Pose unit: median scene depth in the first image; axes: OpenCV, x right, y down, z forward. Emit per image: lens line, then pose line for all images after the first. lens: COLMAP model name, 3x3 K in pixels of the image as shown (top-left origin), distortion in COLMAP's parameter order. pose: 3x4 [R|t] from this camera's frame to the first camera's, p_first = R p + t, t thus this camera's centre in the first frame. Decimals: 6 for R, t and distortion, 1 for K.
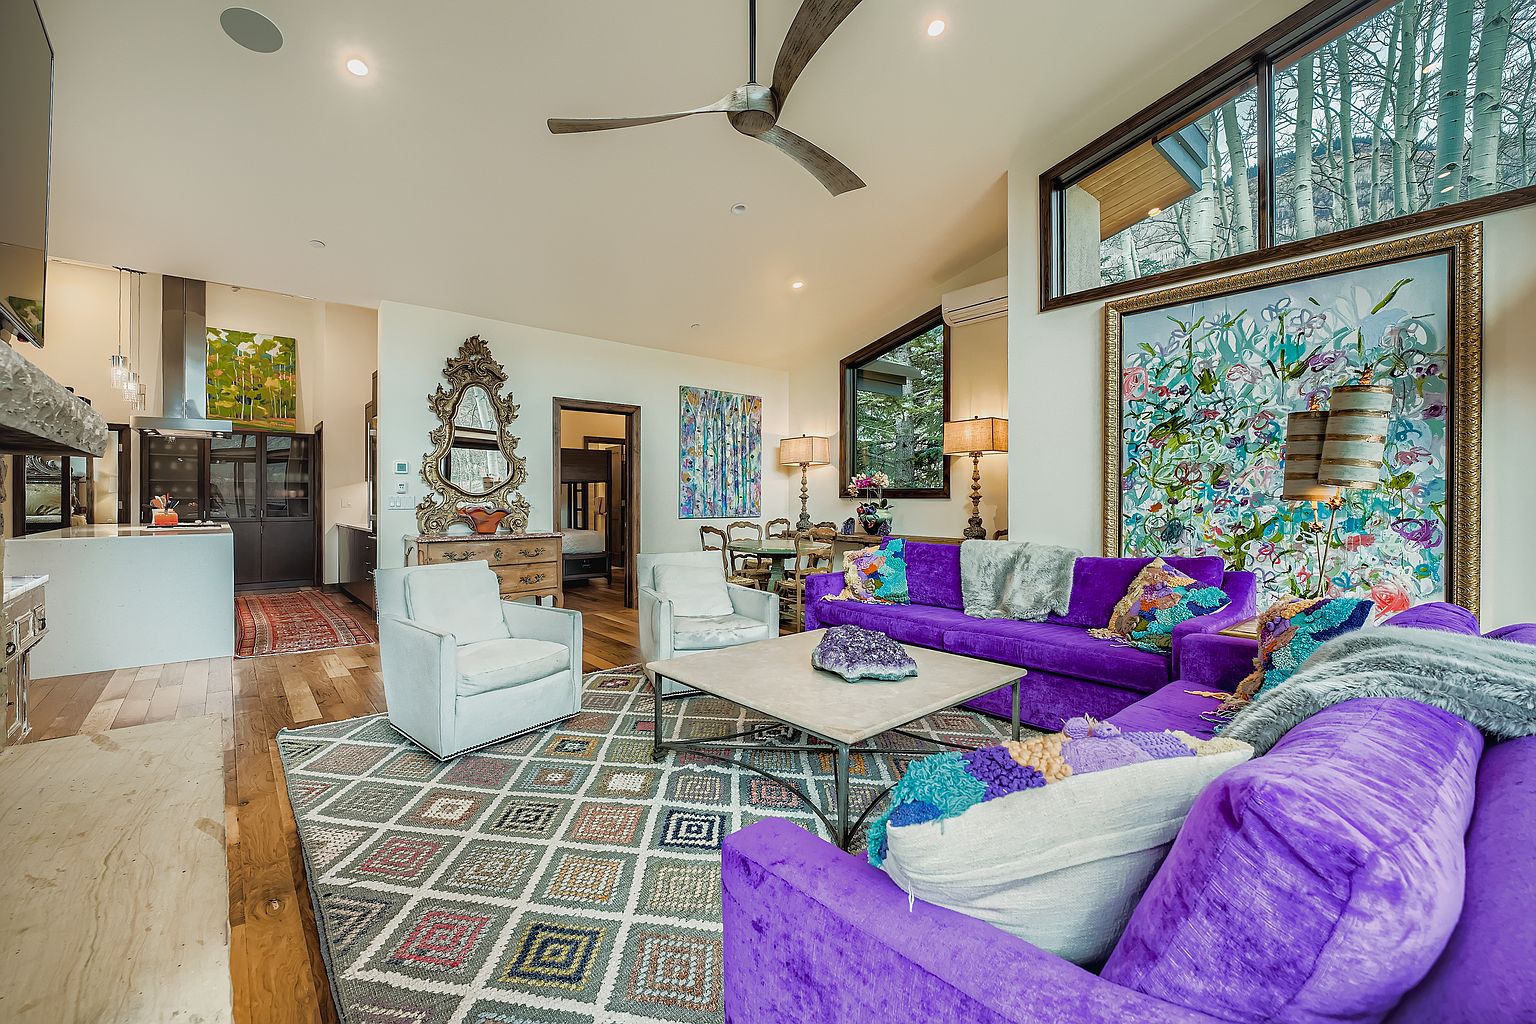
lens RADIAL K [[683.6, 0, 768.0], [0, 683.6, 512.0], [0, 0, 1]] dist [-0.000673, -0.000351]
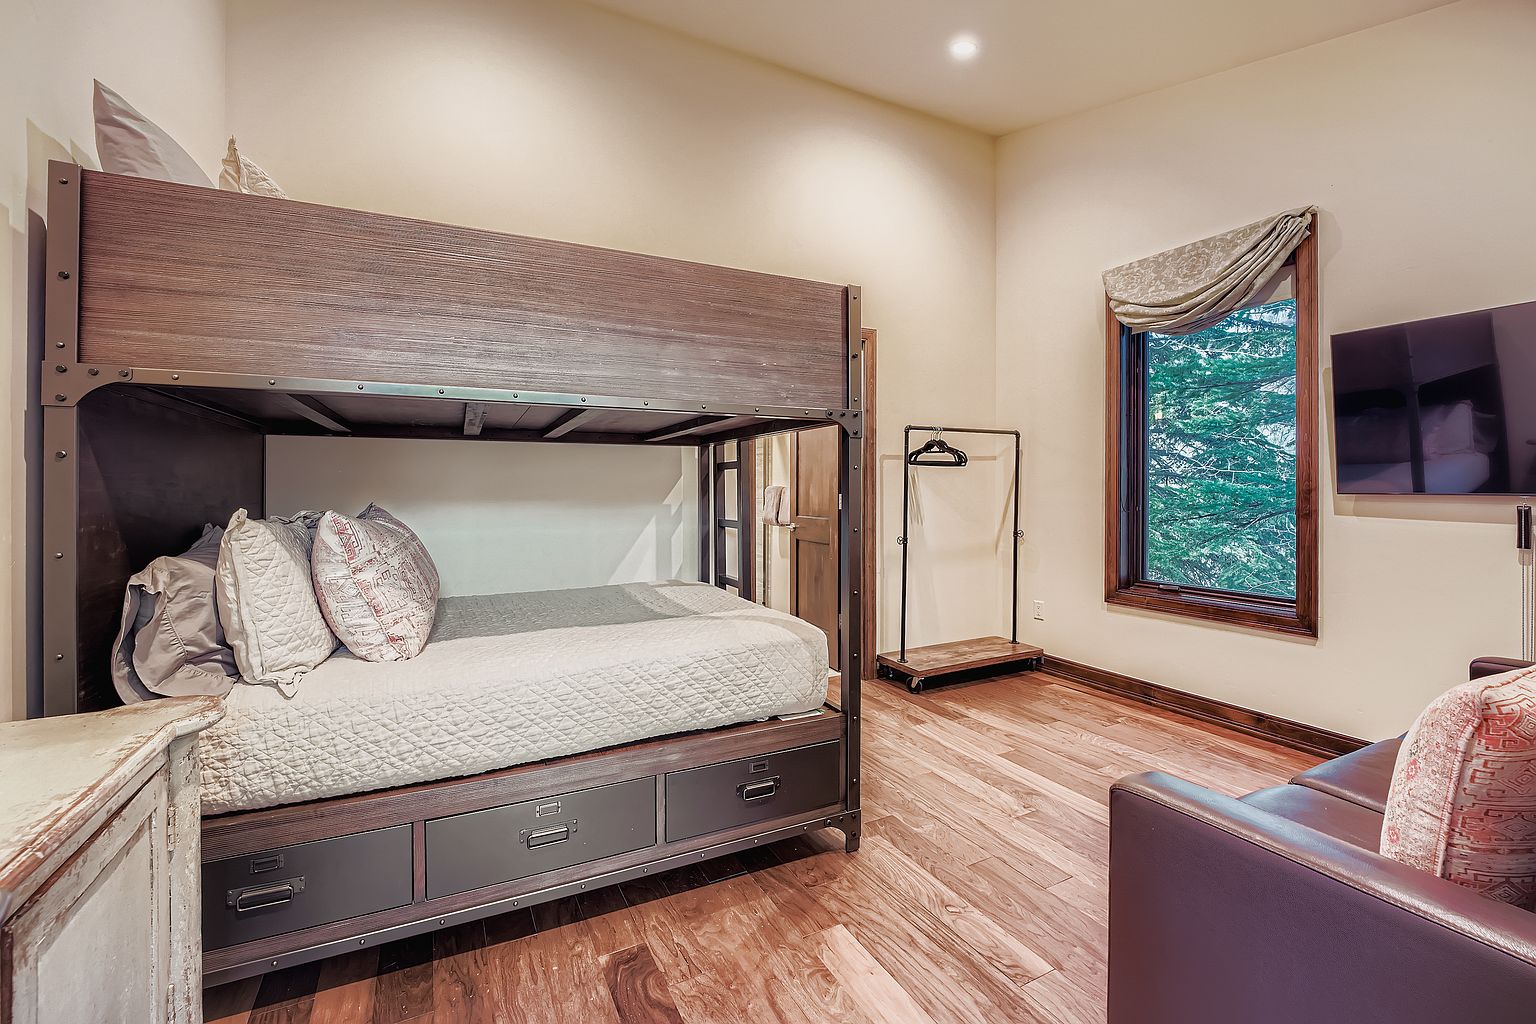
lens RADIAL K [[683.6, 0, 768.0], [0, 683.6, 512.0], [0, 0, 1]] dist [-0.000673, -0.000351]
pose [[0.976628, 0.005317, -0.214870, -0.300580], [-0.002694, 0.999918, 0.012496, -0.022454], [0.214918, -0.011625, 0.976563, 1.092772]]
